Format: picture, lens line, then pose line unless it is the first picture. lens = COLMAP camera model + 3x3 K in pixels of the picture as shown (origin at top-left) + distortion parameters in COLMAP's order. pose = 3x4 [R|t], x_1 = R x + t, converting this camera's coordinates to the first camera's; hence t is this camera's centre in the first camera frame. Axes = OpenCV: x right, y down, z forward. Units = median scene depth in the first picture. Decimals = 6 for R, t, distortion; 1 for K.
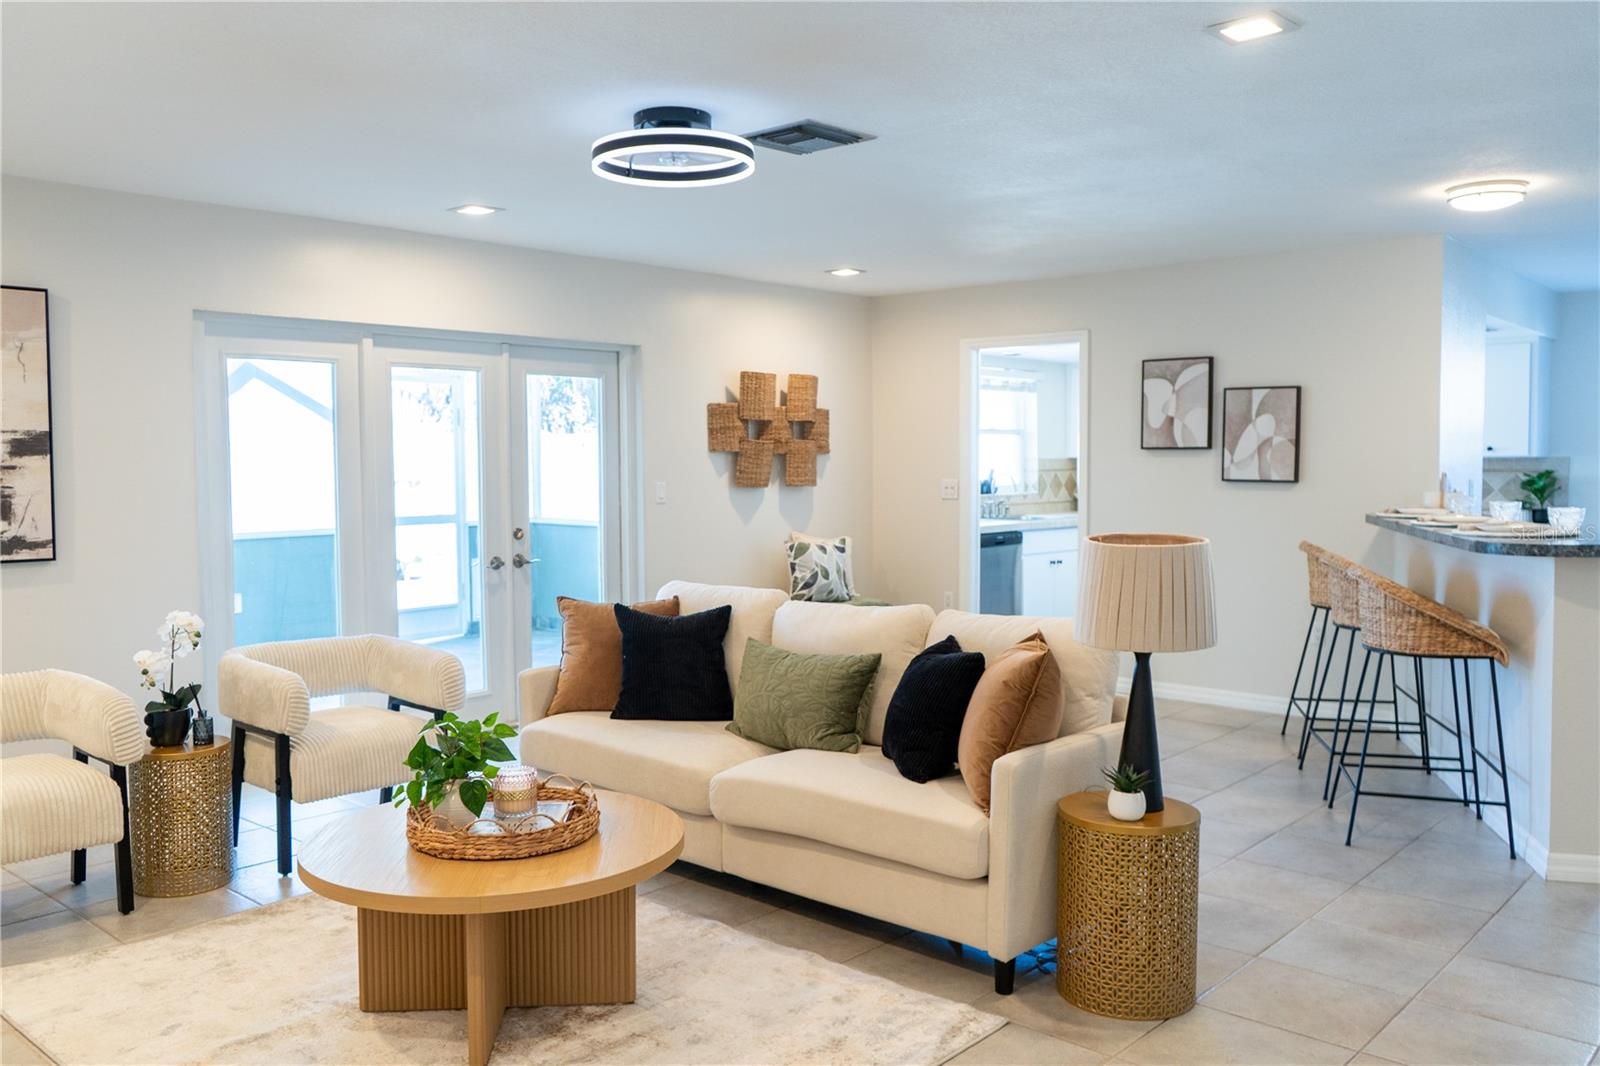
lens RADIAL K [[1304.5, 0, 800.0], [0, 1304.5, 533.0], [0, 0, 1]] dist [0.000385, 0.009339]
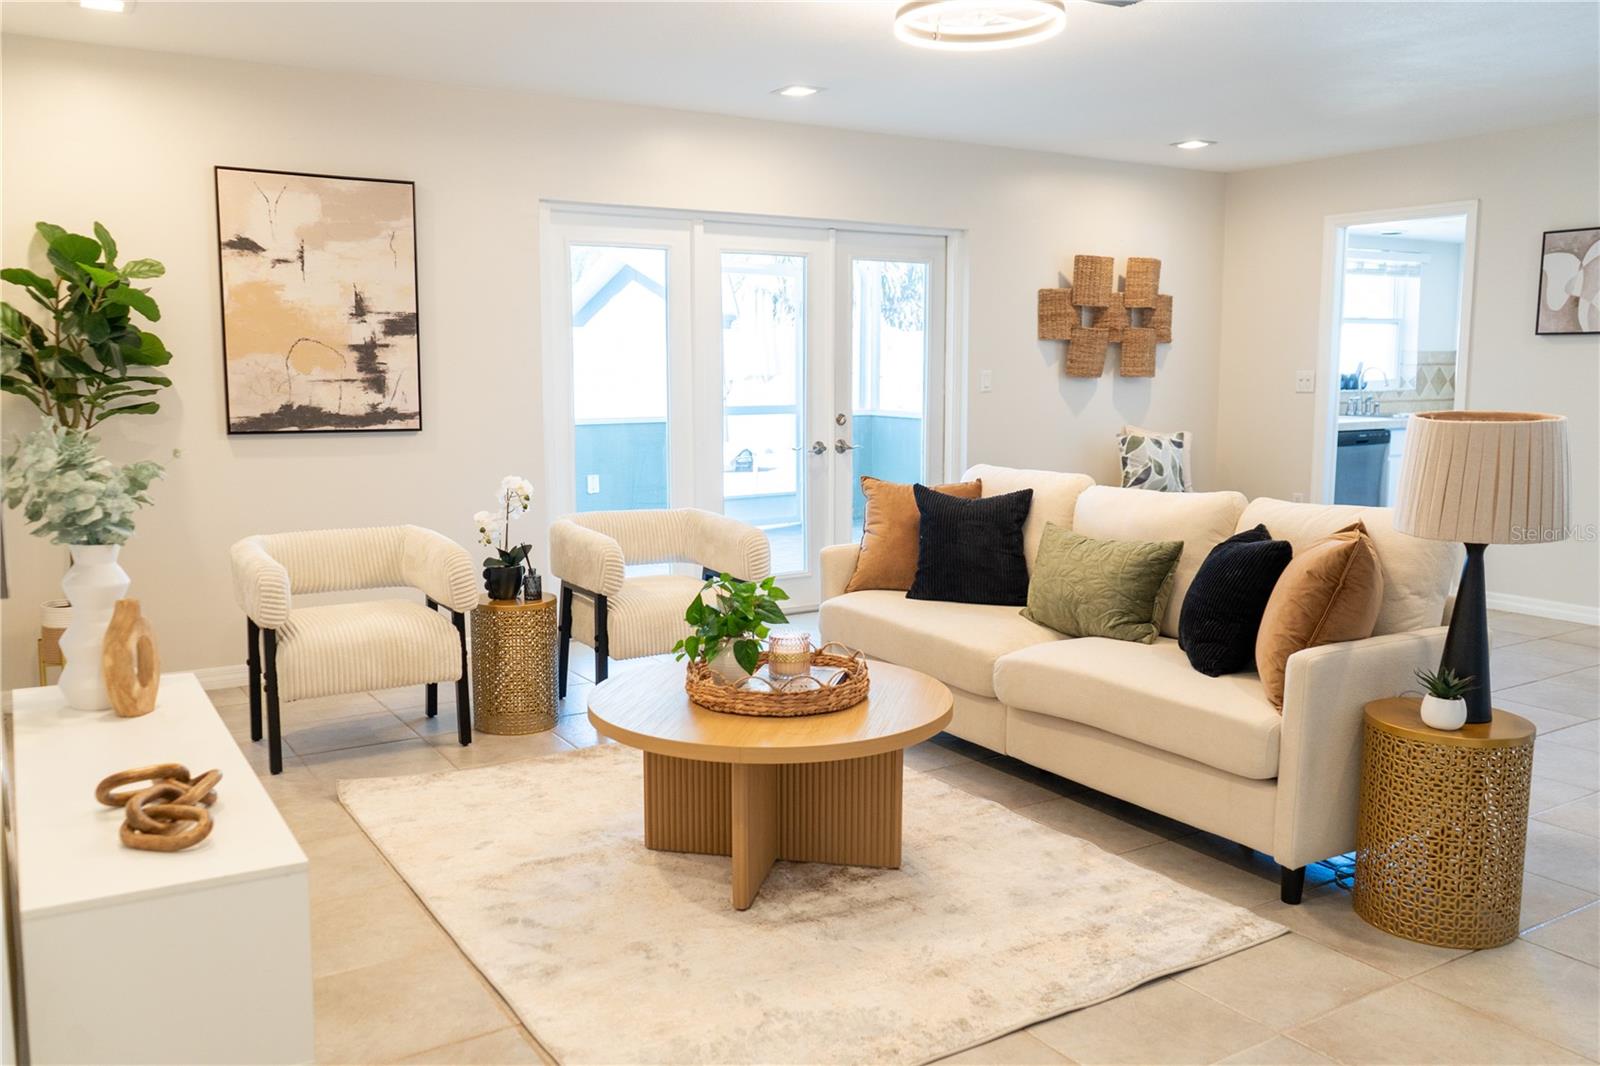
lens RADIAL K [[1304.5, 0, 800.0], [0, 1304.5, 533.0], [0, 0, 1]] dist [0.000385, 0.009339]
pose [[0.961698, 0.037790, -0.271493, 0.035637], [-0.018072, 0.997037, 0.074766, 0.014643], [0.273514, -0.066996, 0.959532, 0.014572]]
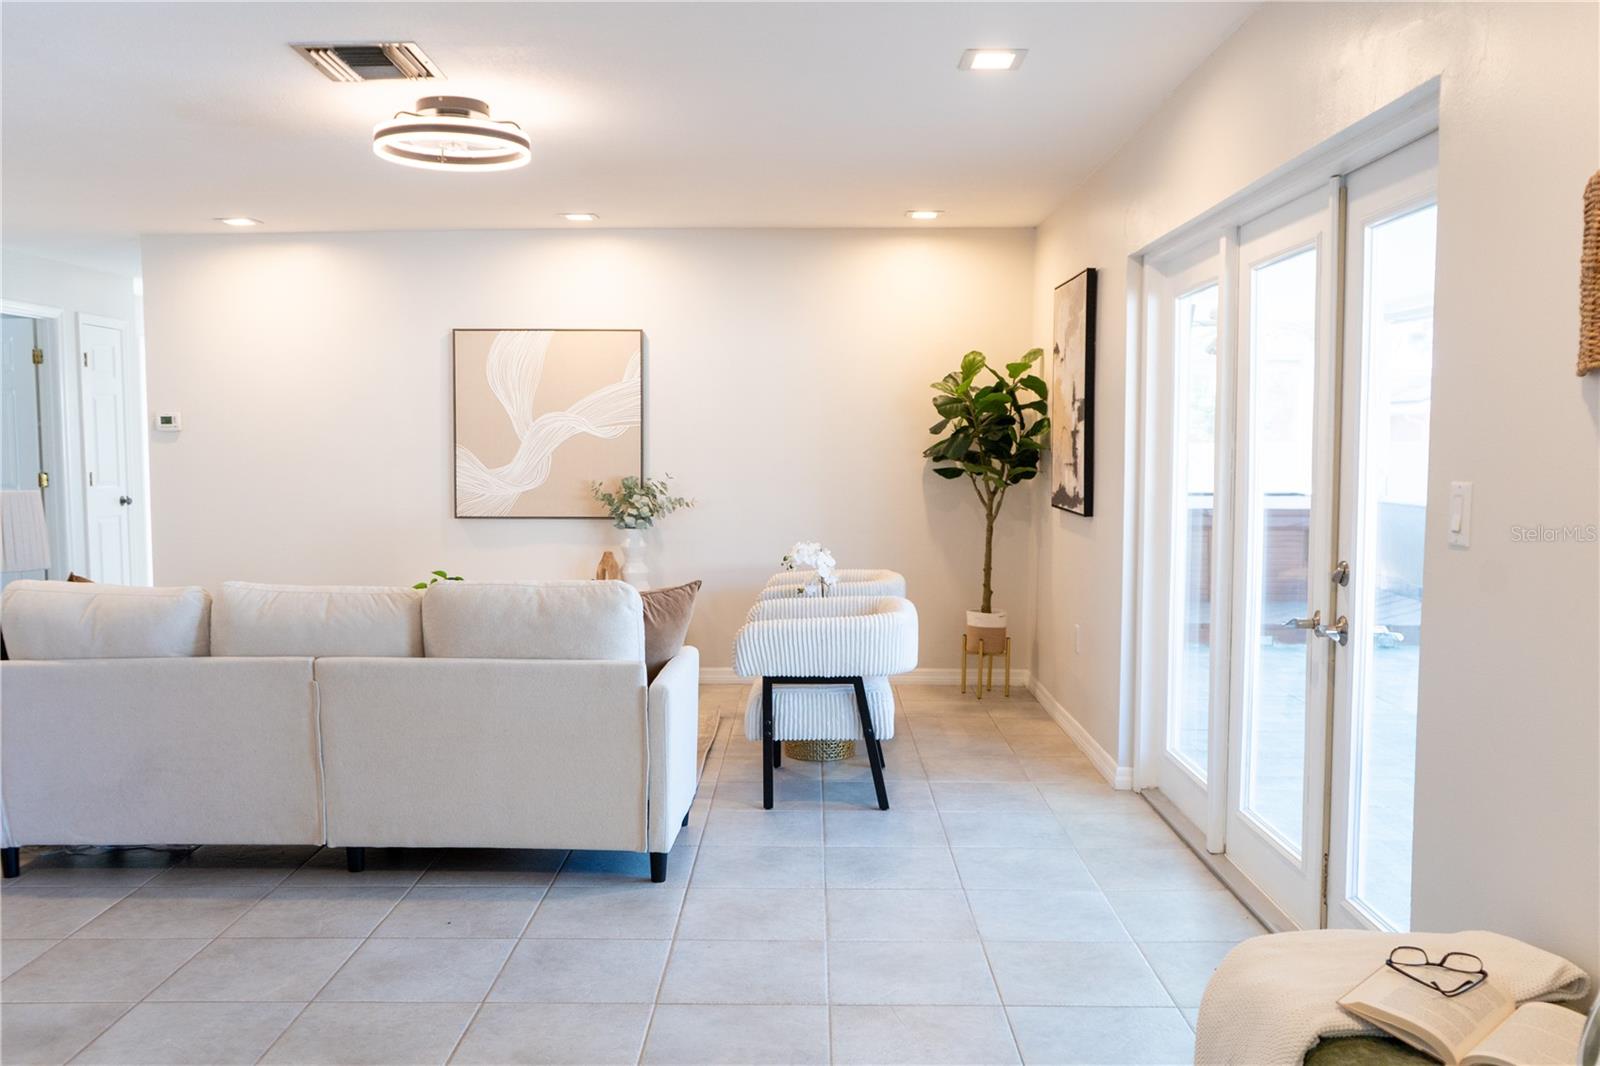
lens RADIAL K [[1304.5, 0, 800.0], [0, 1304.5, 533.0], [0, 0, 1]] dist [0.000385, 0.009339]
pose [[-0.754587, 0.042940, -0.654793, 0.283515], [-0.036867, 0.993506, 0.107638, -0.061965], [0.655163, 0.105362, -0.748104, 1.376652]]
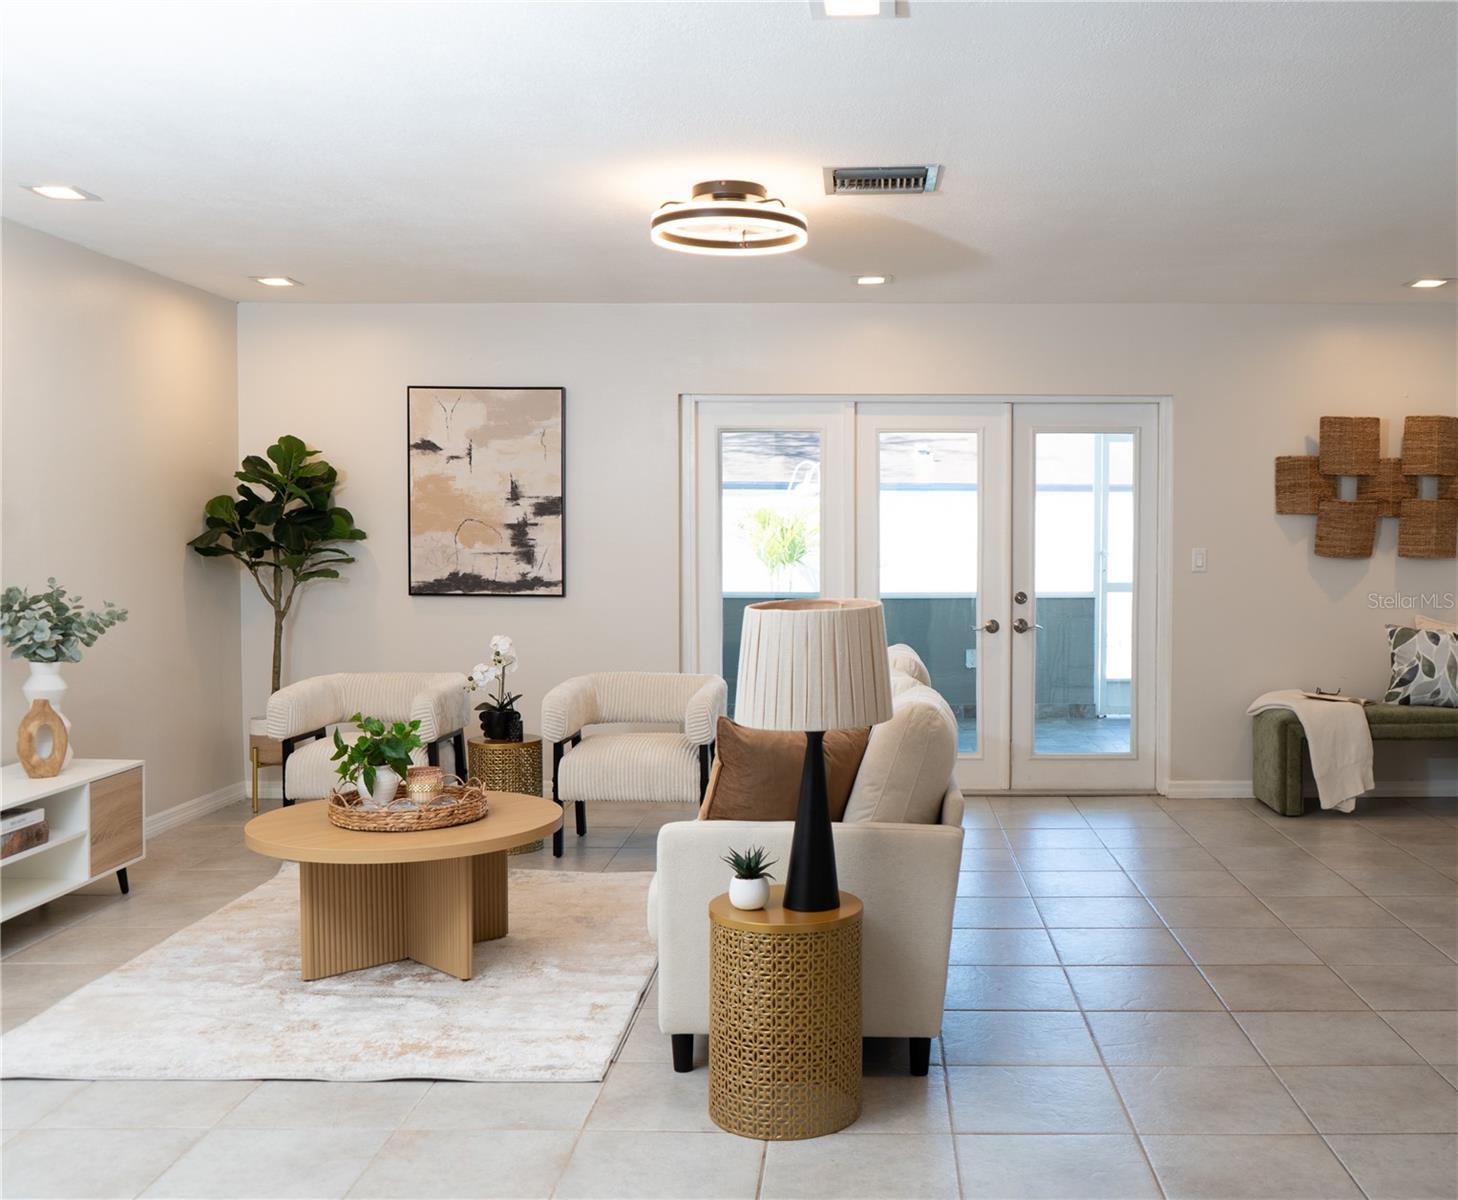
lens RADIAL K [[1488.0, 0, 898.6], [0, 1488.0, 598.3], [0, 0, 1]] dist [-0.009598, 0.015659]
pose [[0.664755, 0.038076, -0.746090, 0.614329], [-0.046405, 0.998876, 0.009630, -0.006639], [0.745618, 0.028221, 0.665775, 0.219048]]
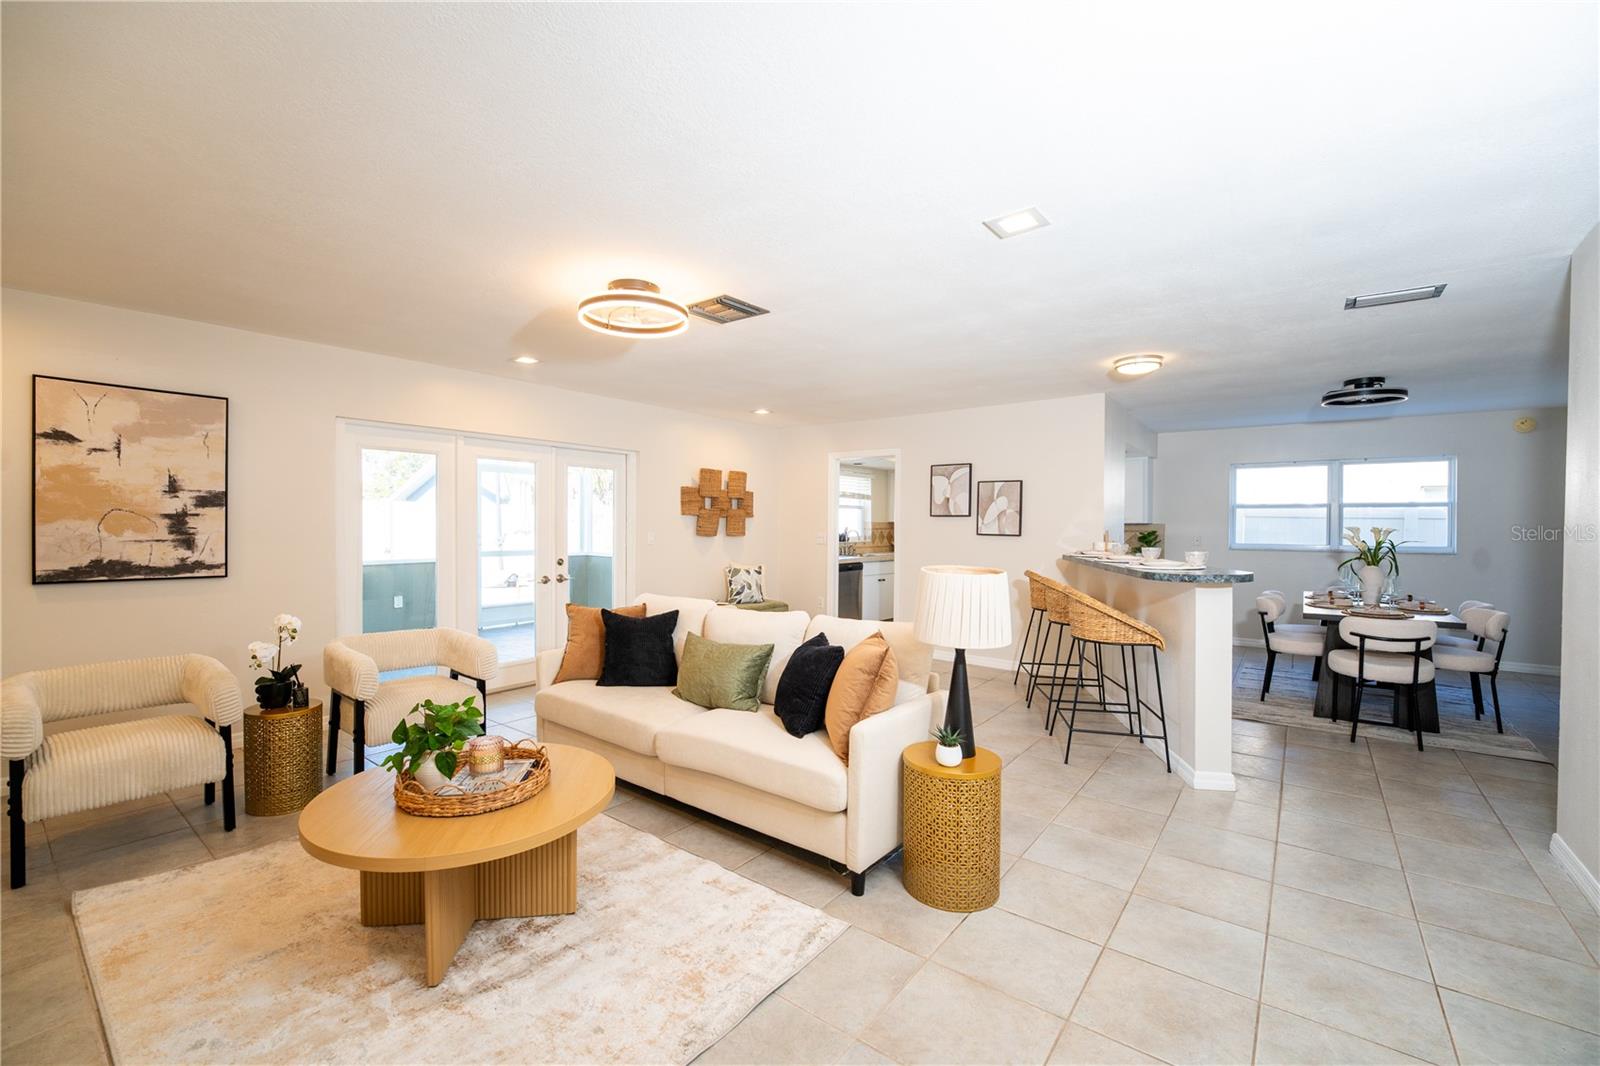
lens RADIAL K [[661.1, 0, 790.1], [0, 661.1, 538.3], [0, 0, 1]] dist [0.008747, -0.014029]
pose [[0.998271, 0.009772, 0.057963, 0.028661], [-0.007702, 0.999329, -0.035821, -0.001941], [-0.058274, 0.035312, 0.997676, 0.162306]]
